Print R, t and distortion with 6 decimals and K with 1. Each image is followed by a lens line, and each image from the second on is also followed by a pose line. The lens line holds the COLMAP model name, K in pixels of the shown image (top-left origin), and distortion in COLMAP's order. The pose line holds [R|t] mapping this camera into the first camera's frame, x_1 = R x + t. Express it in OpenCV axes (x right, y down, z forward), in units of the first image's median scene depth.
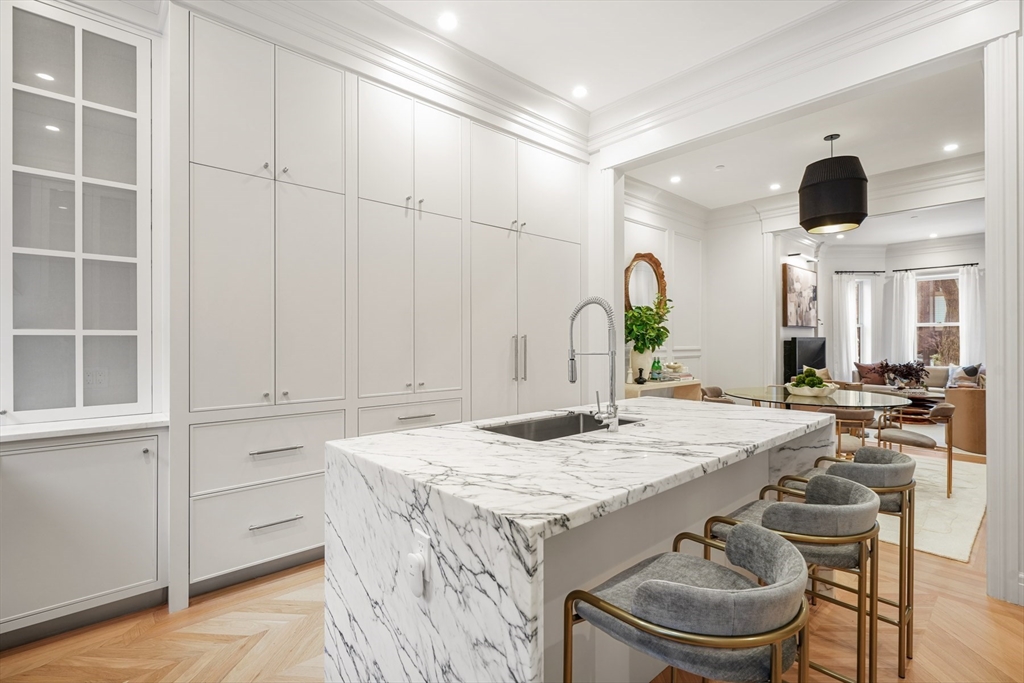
lens RADIAL K [[448.7, 0, 512.0], [0, 448.7, 341.5], [0, 0, 1]] dist [0.001770, 0.000118]
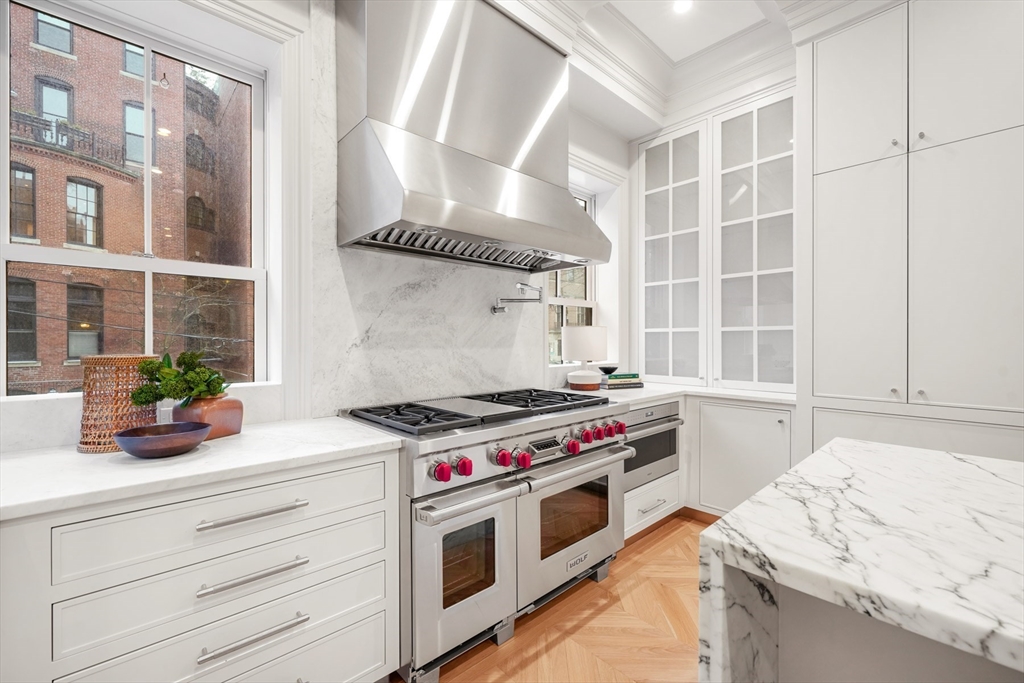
lens RADIAL K [[445.4, 0, 547.3], [0, 445.4, 338.8], [0, 0, 1]] dist [-0.009010, -0.000254]
pose [[0.054255, -0.004372, -0.998518, 0.177200], [0.003742, 0.999984, -0.004176, 0.007644], [0.998520, -0.003510, 0.054270, 0.131426]]
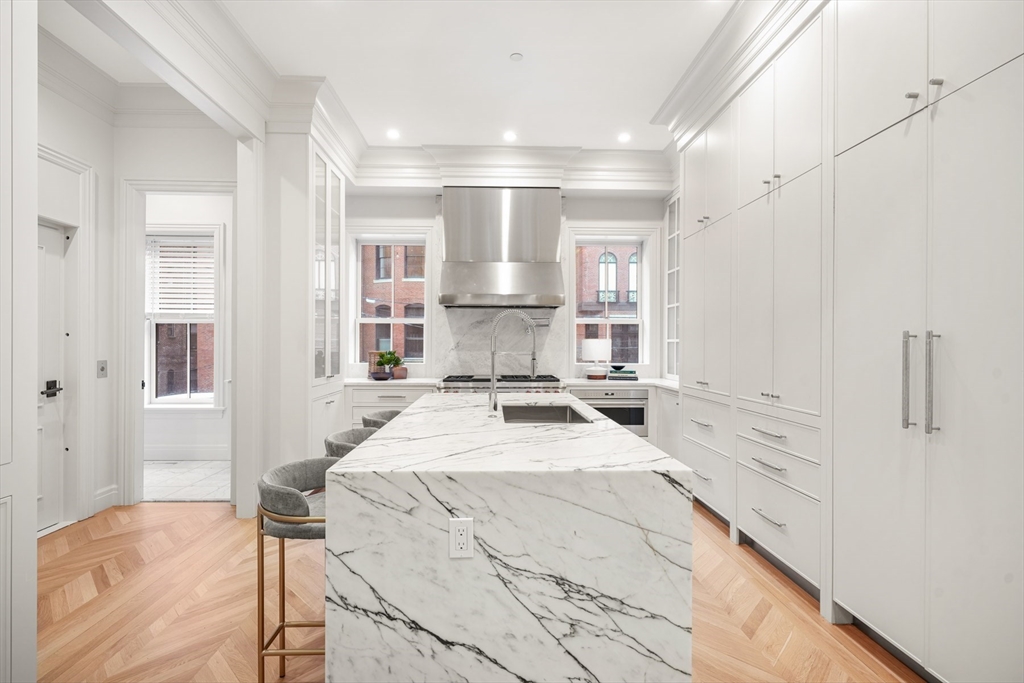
lens RADIAL K [[448.7, 0, 512.0], [0, 448.7, 341.5], [0, 0, 1]] dist [0.001770, 0.000118]
pose [[-0.619273, -0.006066, -0.785153, 0.429835], [-0.002813, 0.999981, -0.005507, 0.000210], [0.785171, -0.001202, -0.619278, 0.642461]]
